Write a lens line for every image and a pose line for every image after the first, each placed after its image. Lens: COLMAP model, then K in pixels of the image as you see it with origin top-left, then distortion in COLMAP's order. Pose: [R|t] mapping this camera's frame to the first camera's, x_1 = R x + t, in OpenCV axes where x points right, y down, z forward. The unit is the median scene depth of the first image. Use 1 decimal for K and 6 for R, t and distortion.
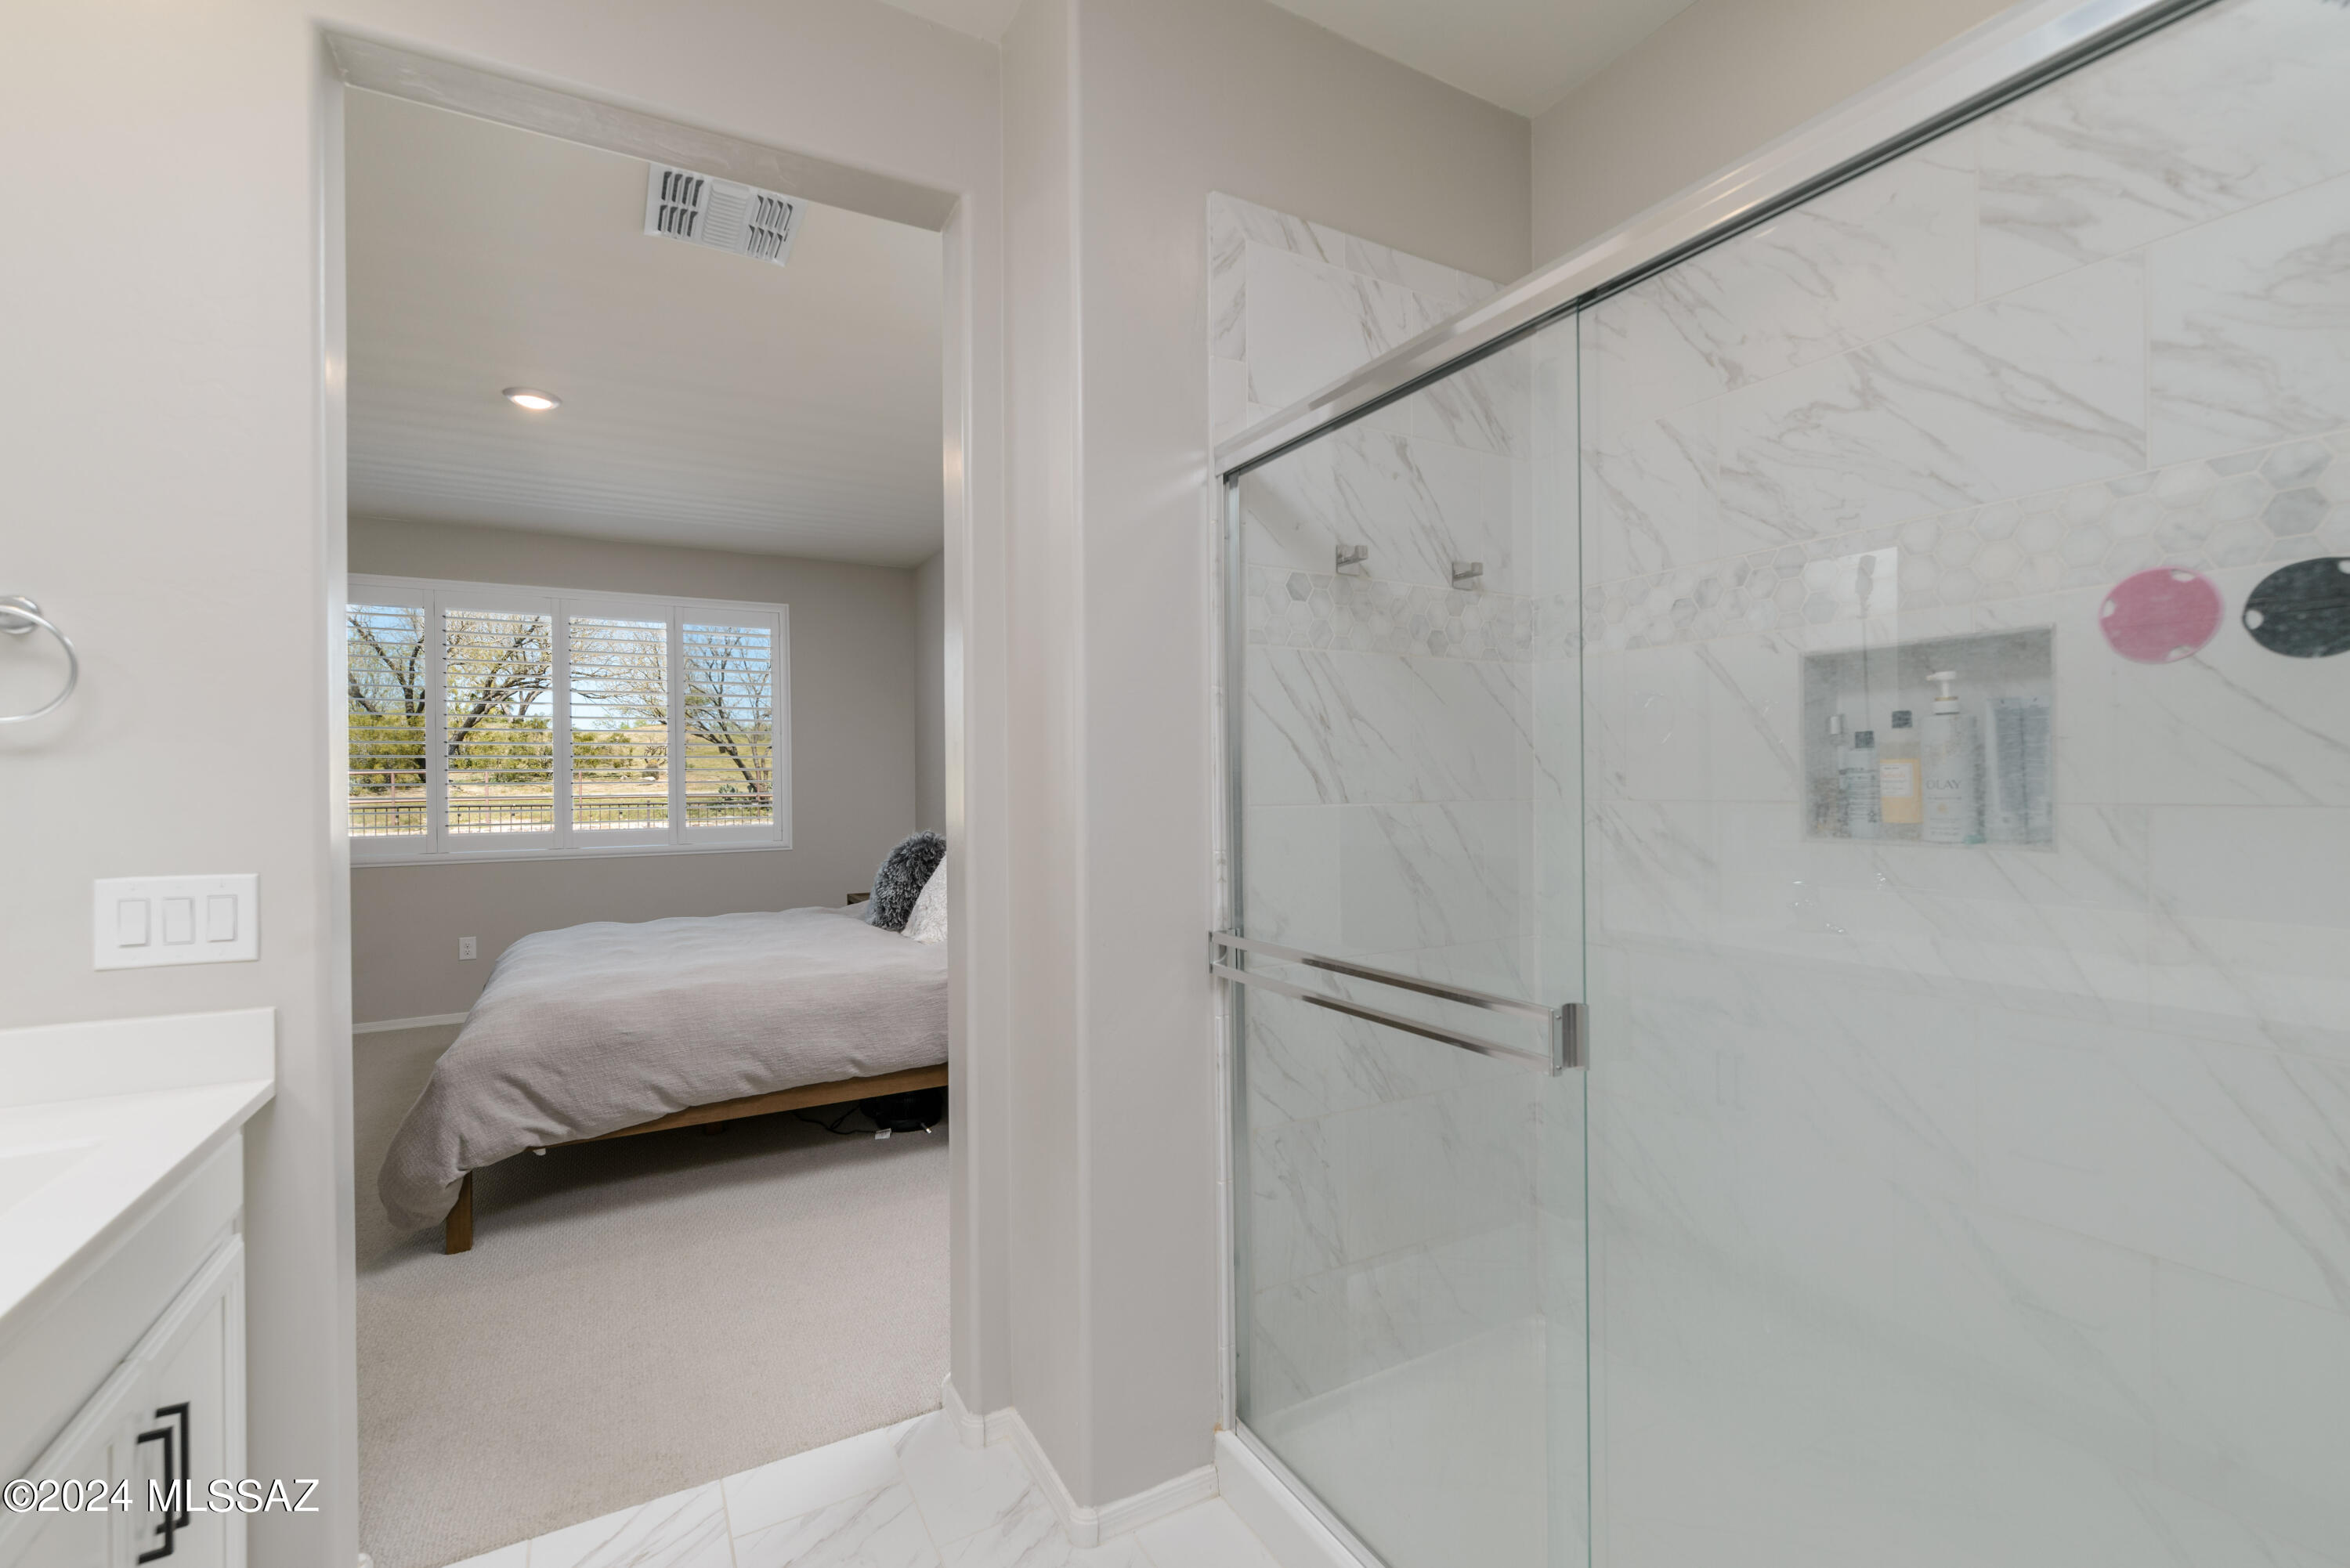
lens RADIAL K [[1015.3, 0, 1175.9], [0, 1015.3, 785.5], [0, 0, 1]] dist [-0.001026, -0.000034]
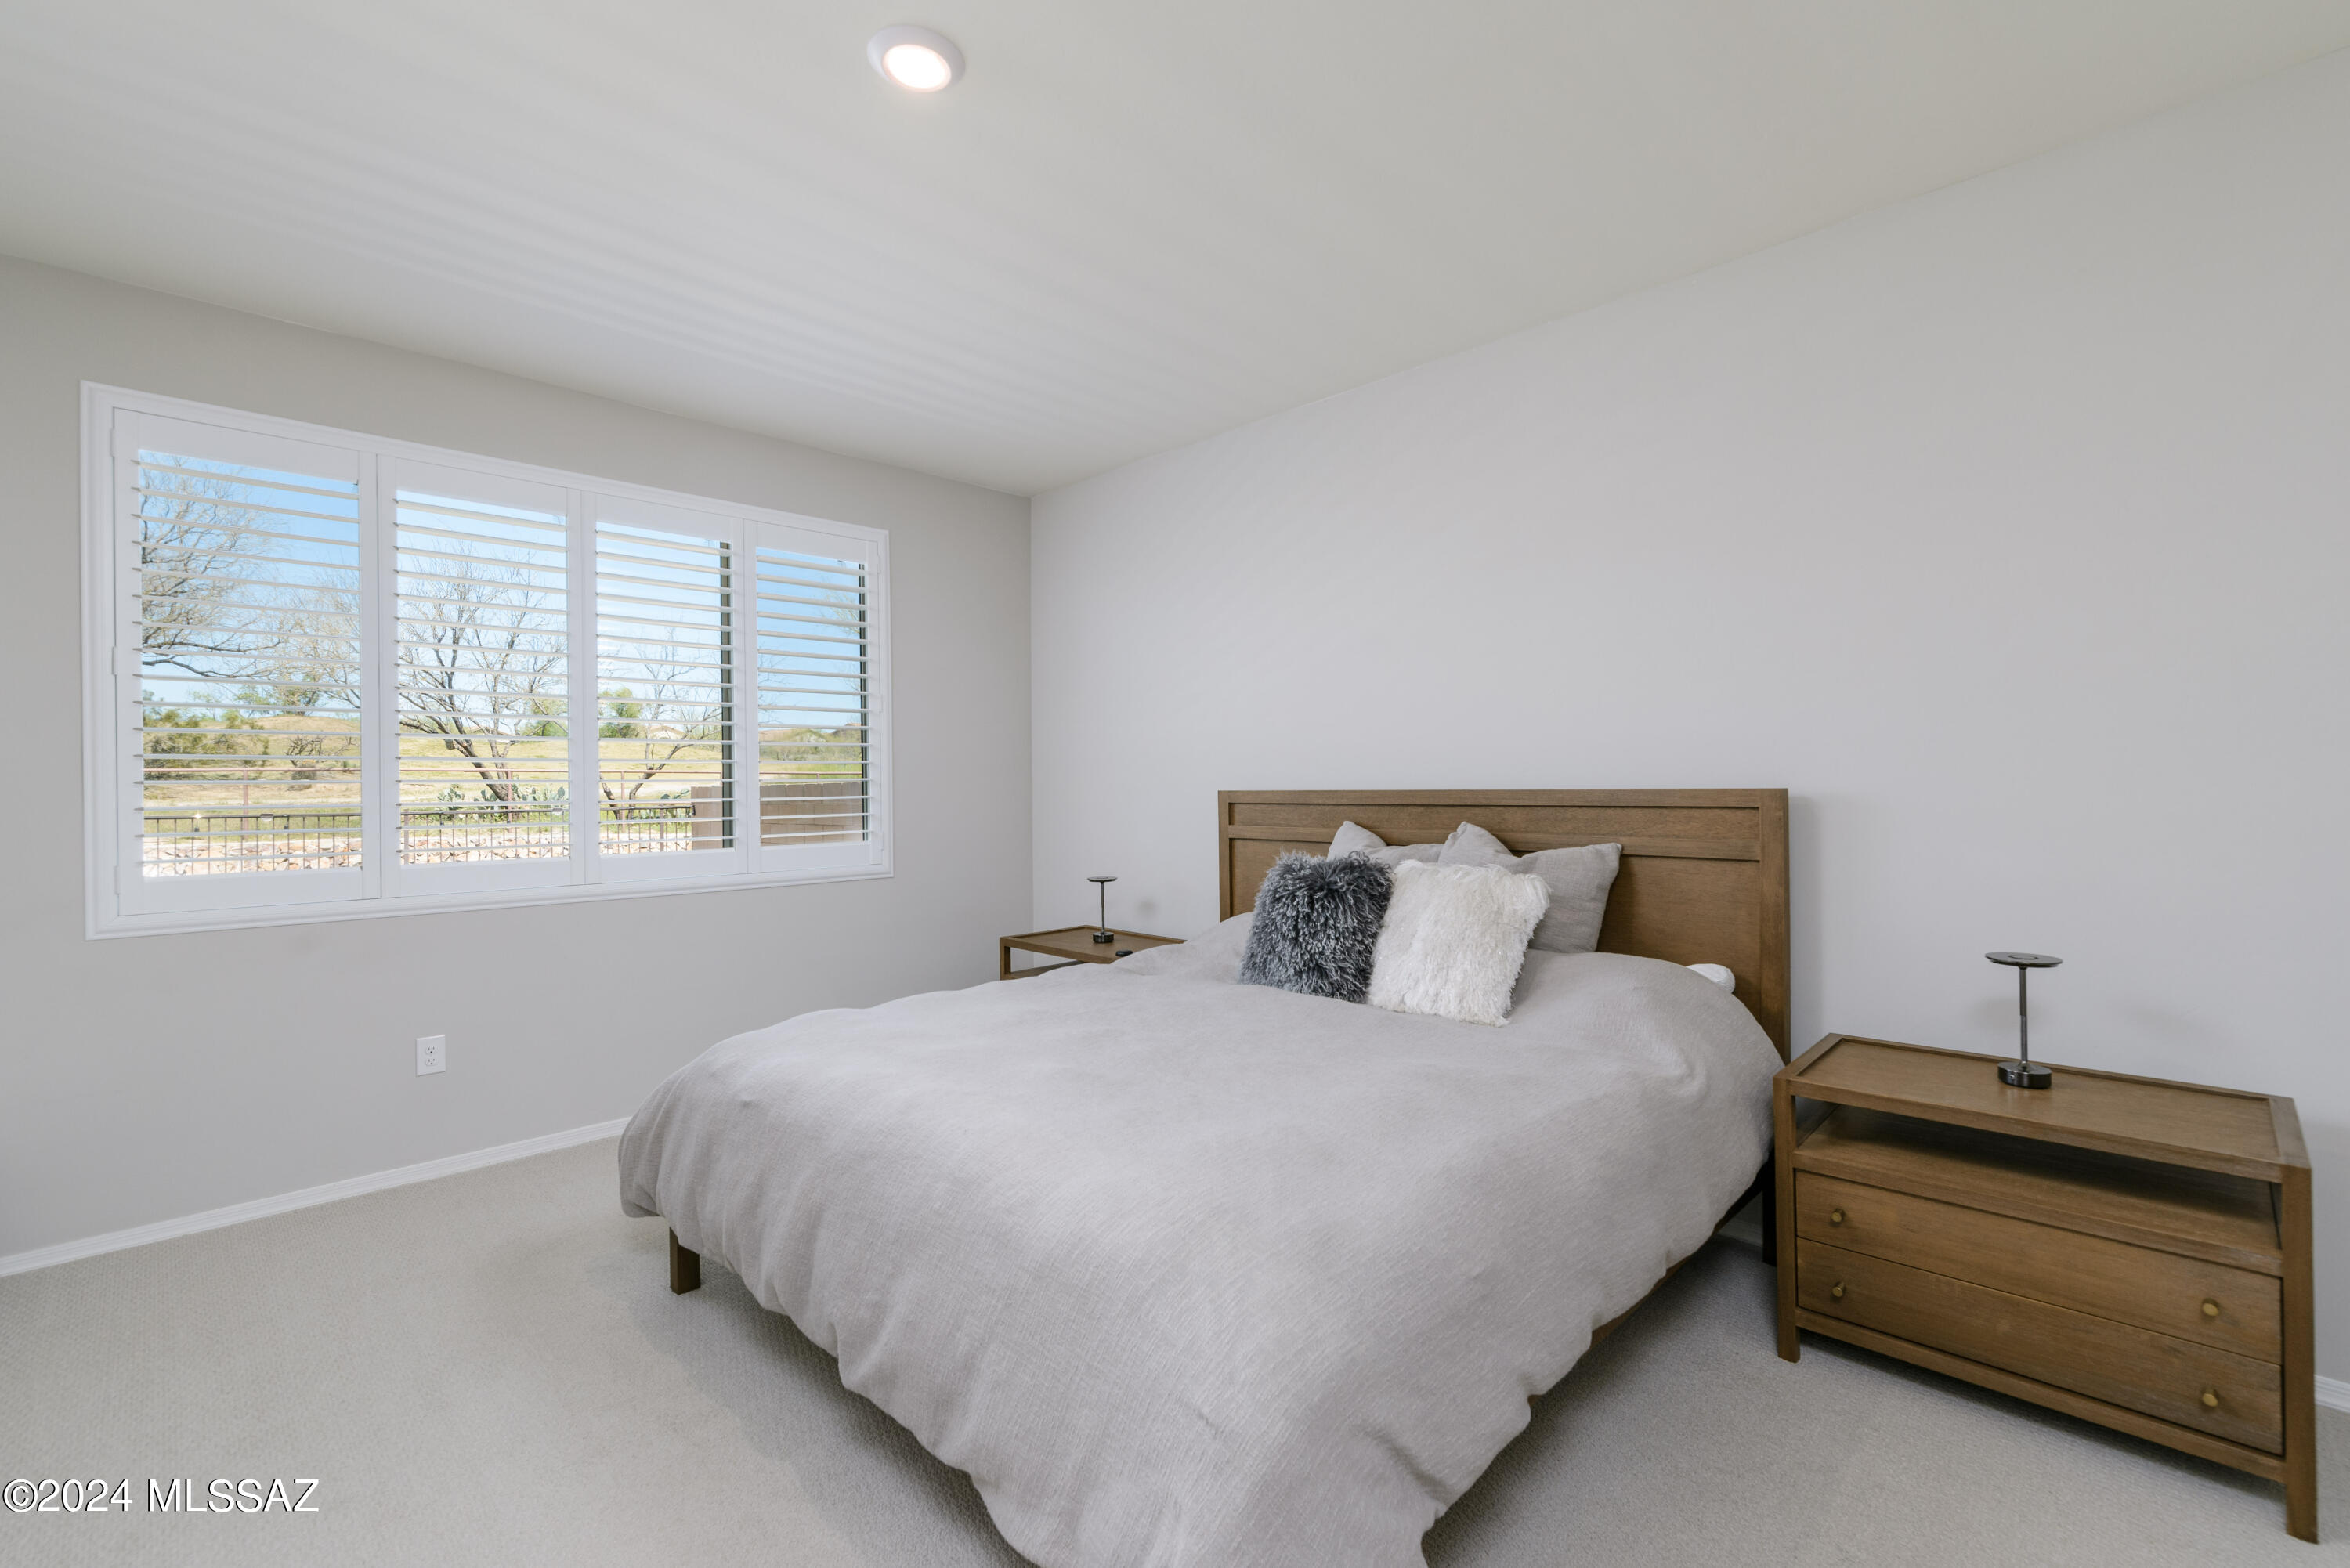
lens RADIAL K [[1015.3, 0, 1168.9], [0, 1015.3, 782.7], [0, 0, 1]] dist [-0.001026, -0.000034]
pose [[0.963418, 0.002377, 0.267994, -0.167536], [-0.000047, 0.999962, -0.008700, 0.001796], [-0.268005, 0.008369, 0.963381, 0.115572]]
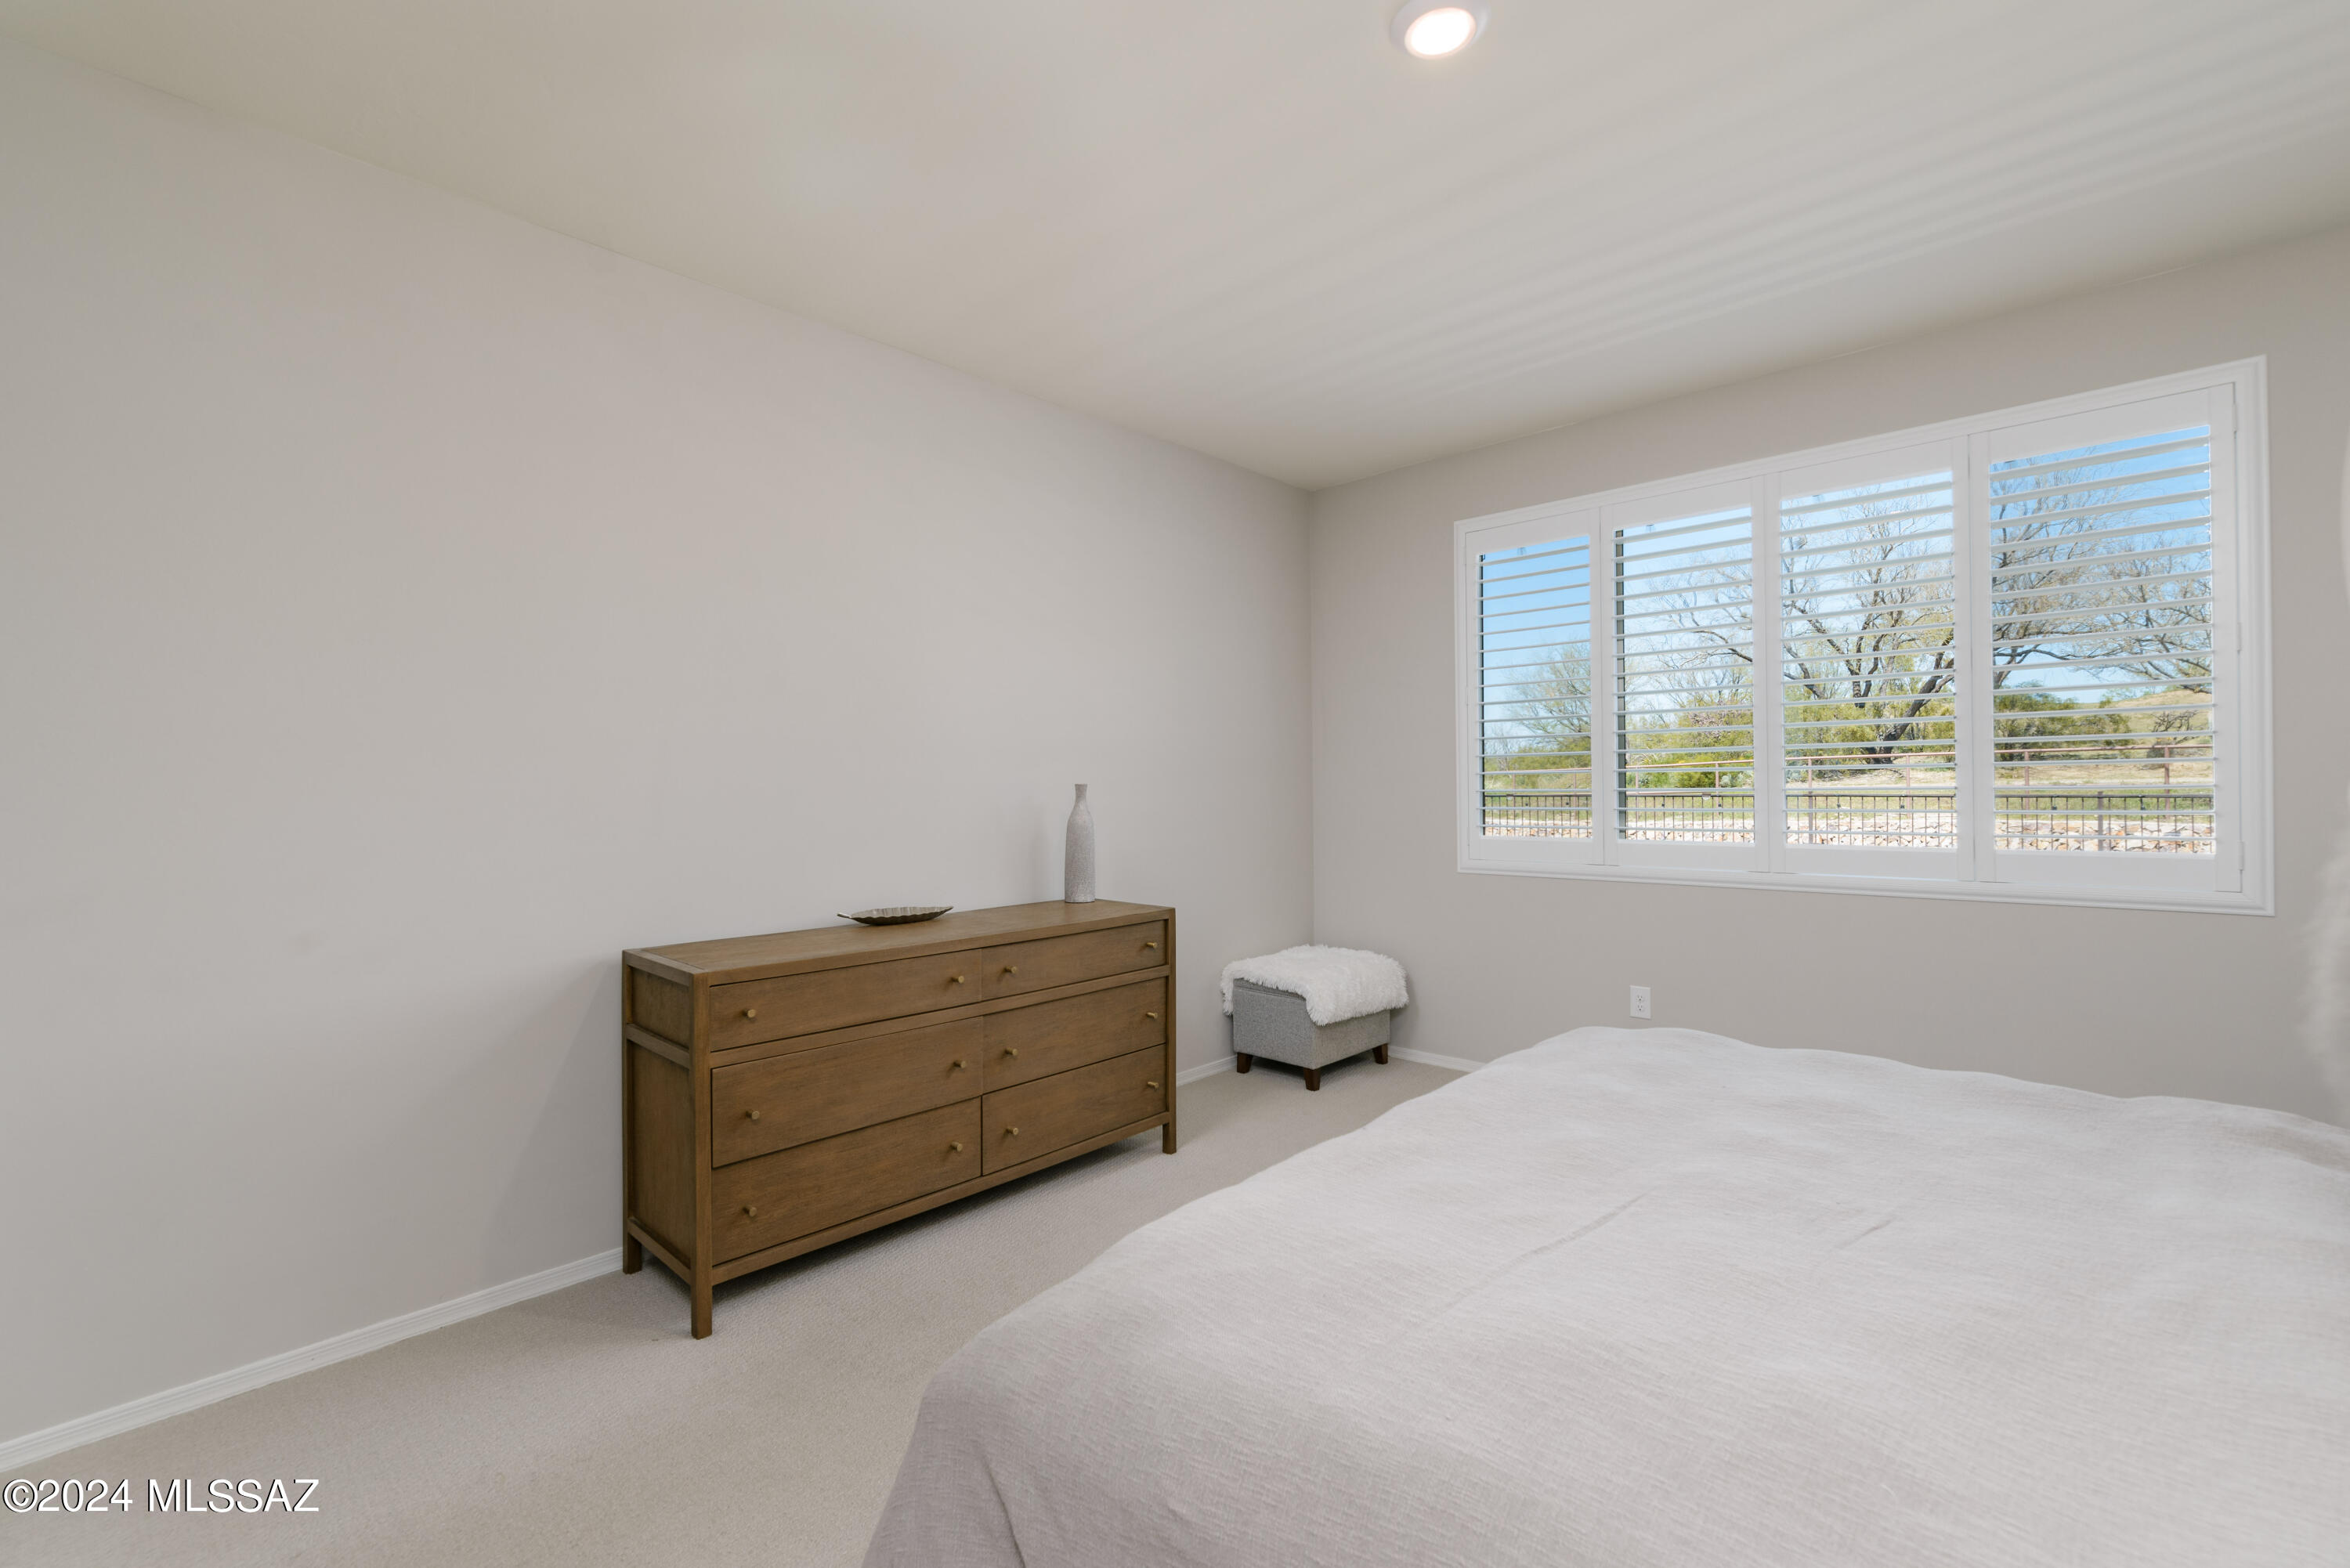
lens RADIAL K [[1015.3, 0, 1180.4], [0, 1015.3, 785.8], [0, 0, 1]] dist [-0.001026, -0.000034]
pose [[0.301884, 0.007765, -0.953313, -0.045836], [0.005834, 0.999933, 0.009992, 0.000139], [0.953327, -0.008578, 0.301818, 0.183800]]
